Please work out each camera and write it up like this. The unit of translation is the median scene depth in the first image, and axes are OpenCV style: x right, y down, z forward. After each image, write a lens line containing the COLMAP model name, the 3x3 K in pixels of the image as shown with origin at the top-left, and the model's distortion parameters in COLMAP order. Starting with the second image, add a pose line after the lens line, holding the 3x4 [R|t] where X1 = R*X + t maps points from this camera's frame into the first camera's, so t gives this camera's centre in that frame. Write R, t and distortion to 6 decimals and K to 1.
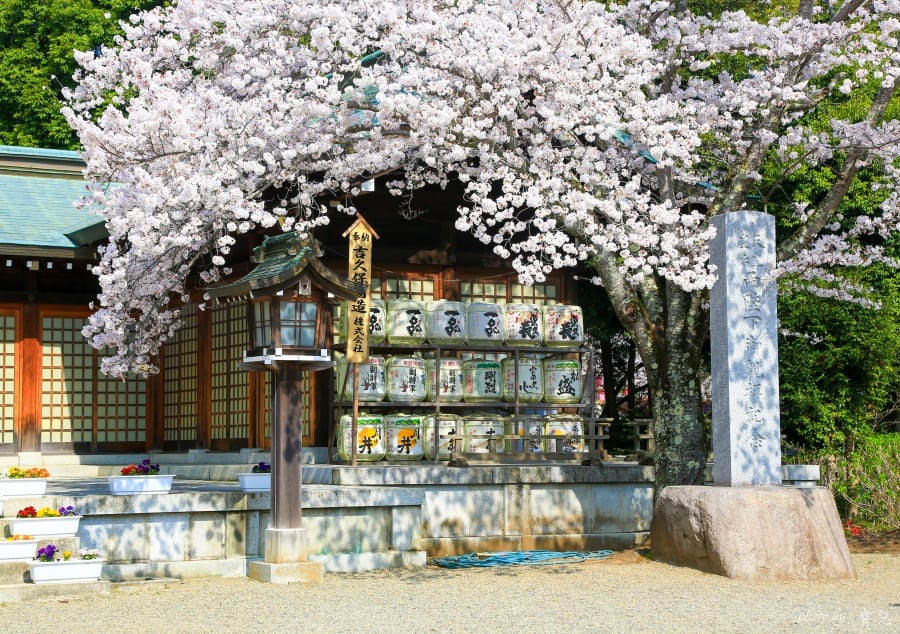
lens RADIAL K [[1812.0, 0, 444.9], [0, 1812.0, 309.9], [0, 0, 1]] dist [0.473378, 0.000000]
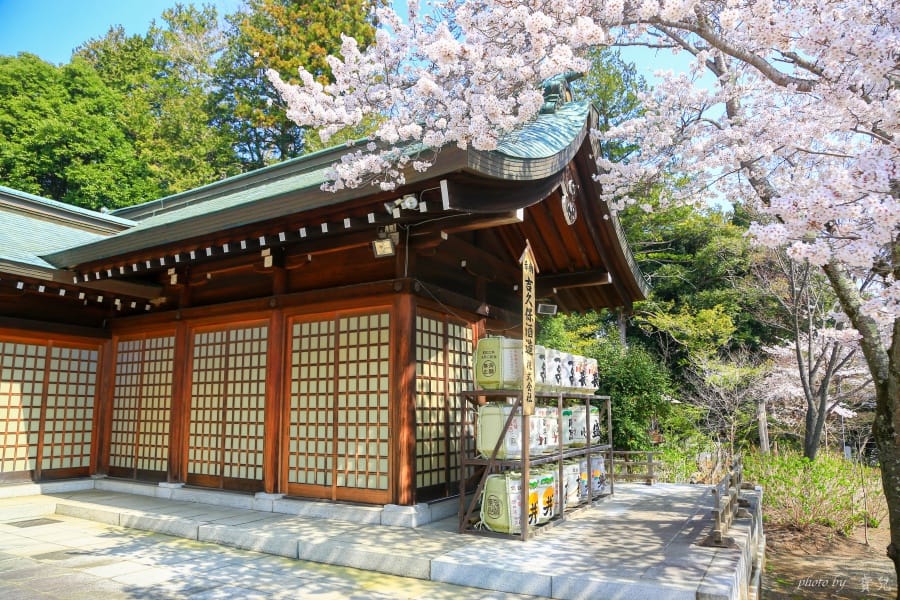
lens RADIAL K [[615.6, 0, 453.6], [0, 615.6, 301.0], [0, 0, 1]] dist [-0.089465, 0.028456]
pose [[0.837429, 0.096863, 0.537894, -0.223888], [-0.041369, 0.992580, -0.114336, 0.010114], [-0.544978, 0.073496, 0.835223, 0.743892]]
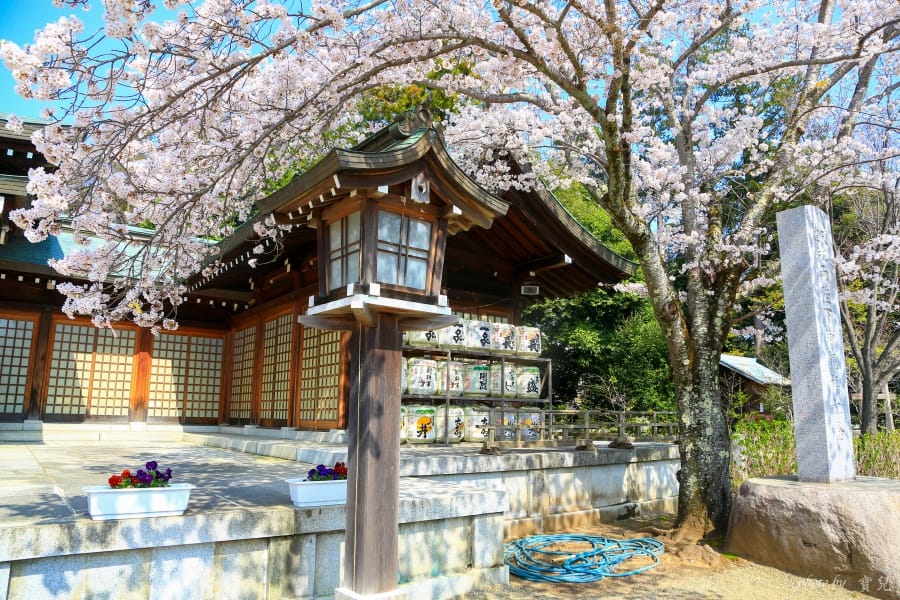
lens RADIAL K [[615.6, 0, 453.2], [0, 615.6, 296.6], [0, 0, 1]] dist [-0.089465, 0.028456]
pose [[0.985482, 0.047644, 0.162957, -0.070118], [-0.027717, 0.992089, -0.122436, 0.034378], [-0.167501, 0.116141, 0.979007, 0.571900]]
